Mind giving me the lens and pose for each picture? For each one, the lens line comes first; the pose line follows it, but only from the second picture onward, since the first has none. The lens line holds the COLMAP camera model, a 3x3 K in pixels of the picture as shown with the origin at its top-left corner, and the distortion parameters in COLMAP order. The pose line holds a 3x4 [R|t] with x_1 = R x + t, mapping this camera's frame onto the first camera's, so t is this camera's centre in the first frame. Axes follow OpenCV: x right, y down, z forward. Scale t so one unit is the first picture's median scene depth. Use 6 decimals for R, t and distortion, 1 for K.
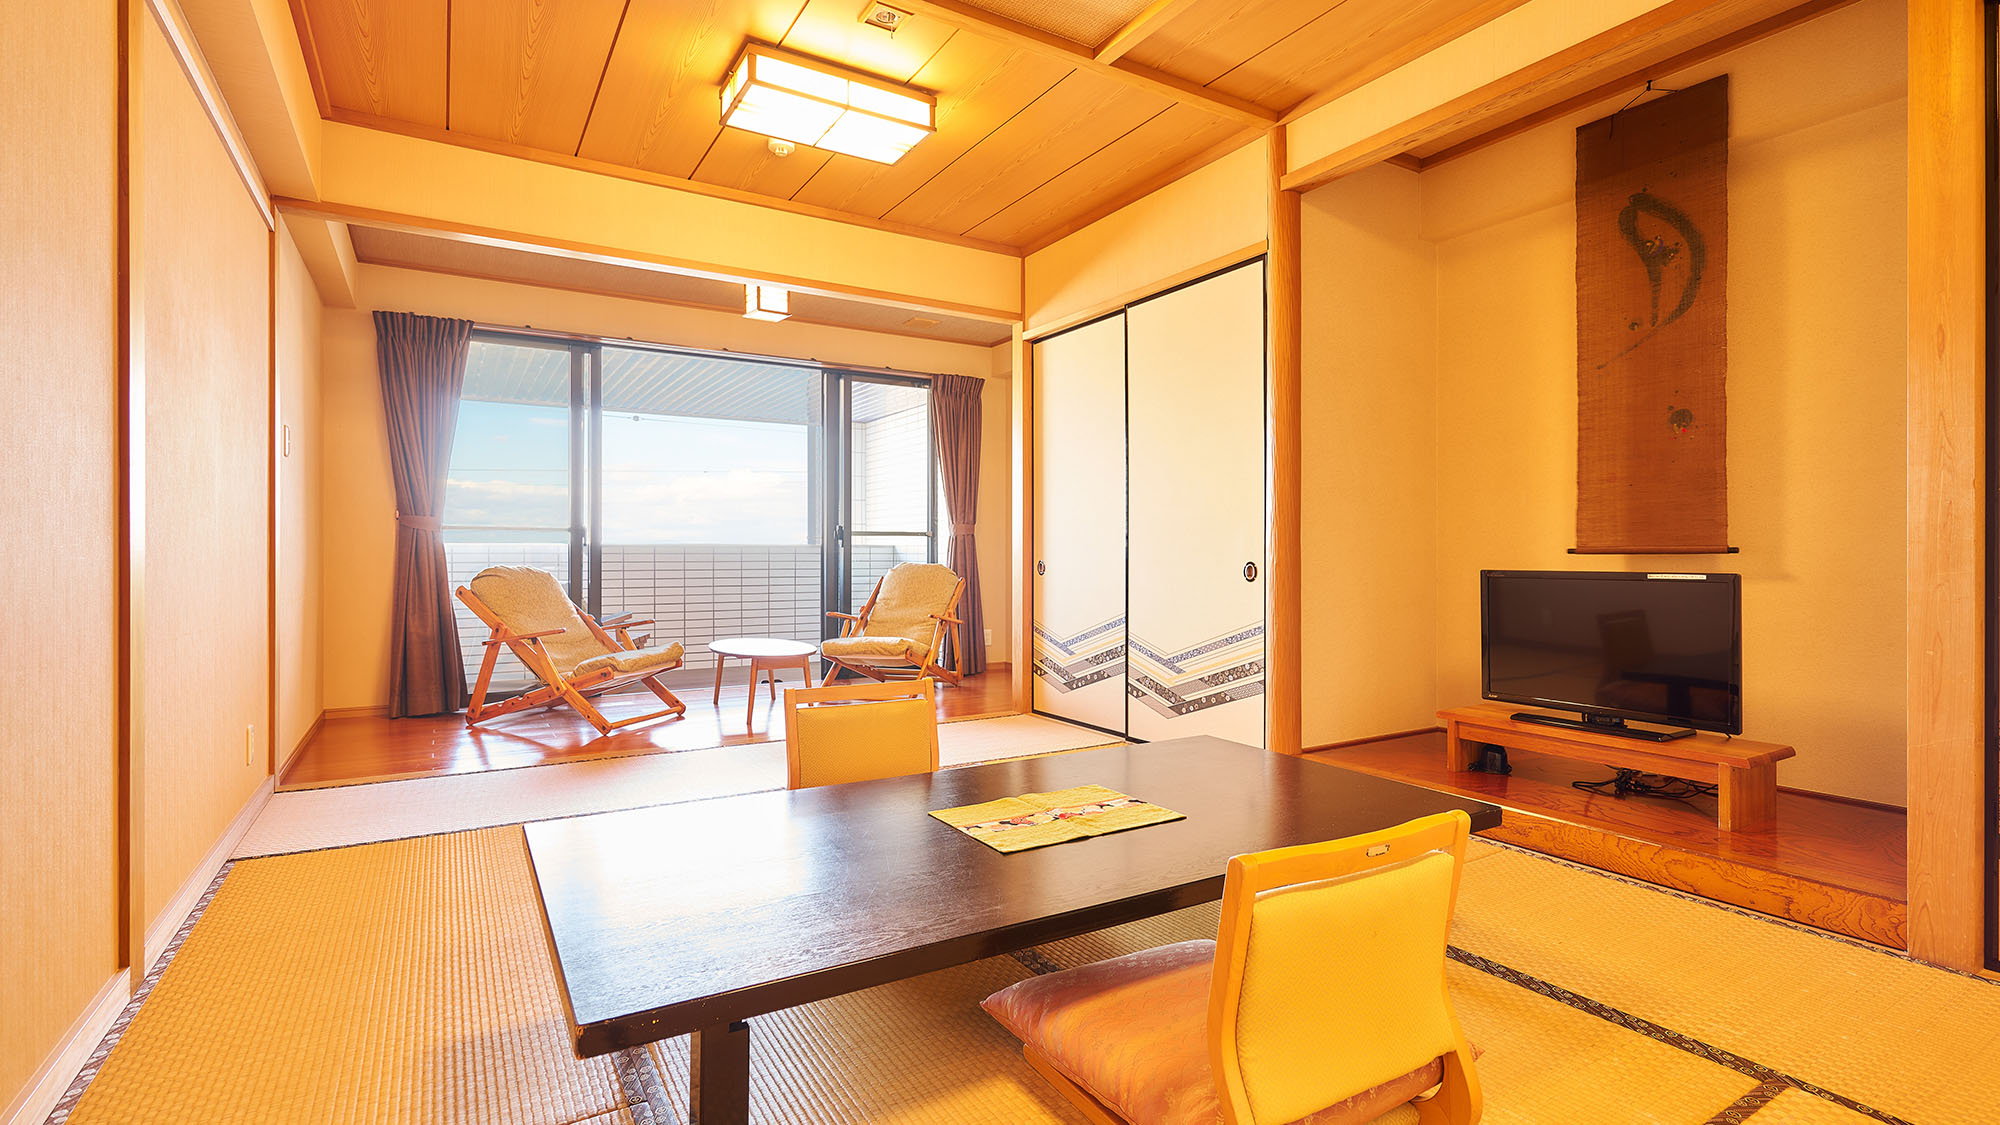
lens RADIAL K [[960.0, 0, 986.7], [0, 960.0, 559.2], [0, 0, 1]] dist [-0.026068, 0.017615]
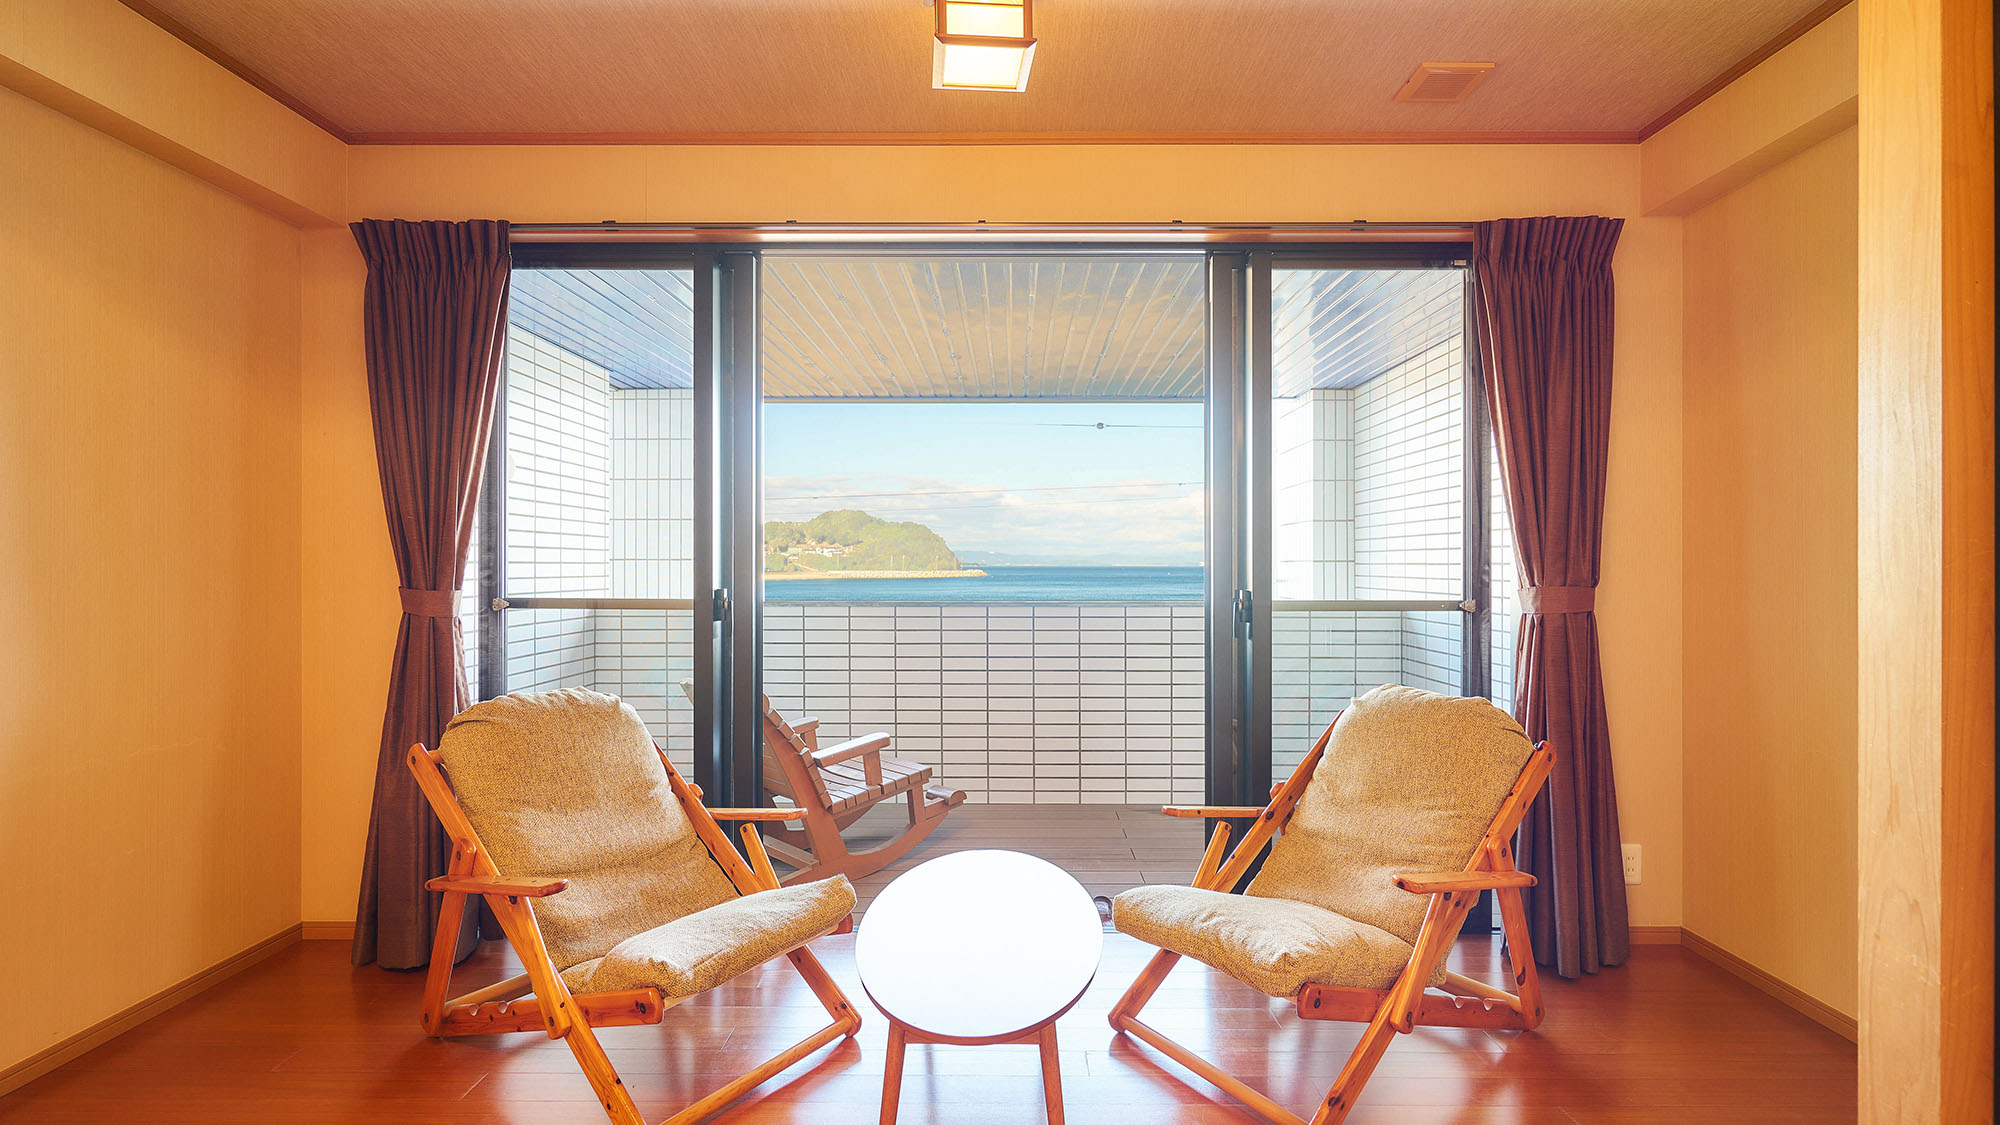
lens RADIAL K [[960.0, 0, 983.3], [0, 960.0, 558.8], [0, 0, 1]] dist [-0.026068, 0.017615]
pose [[0.857167, -0.004736, -0.515018, -0.027312], [-0.000630, 0.999947, -0.010243, -0.045554], [0.515039, 0.009104, 0.857118, 0.547195]]
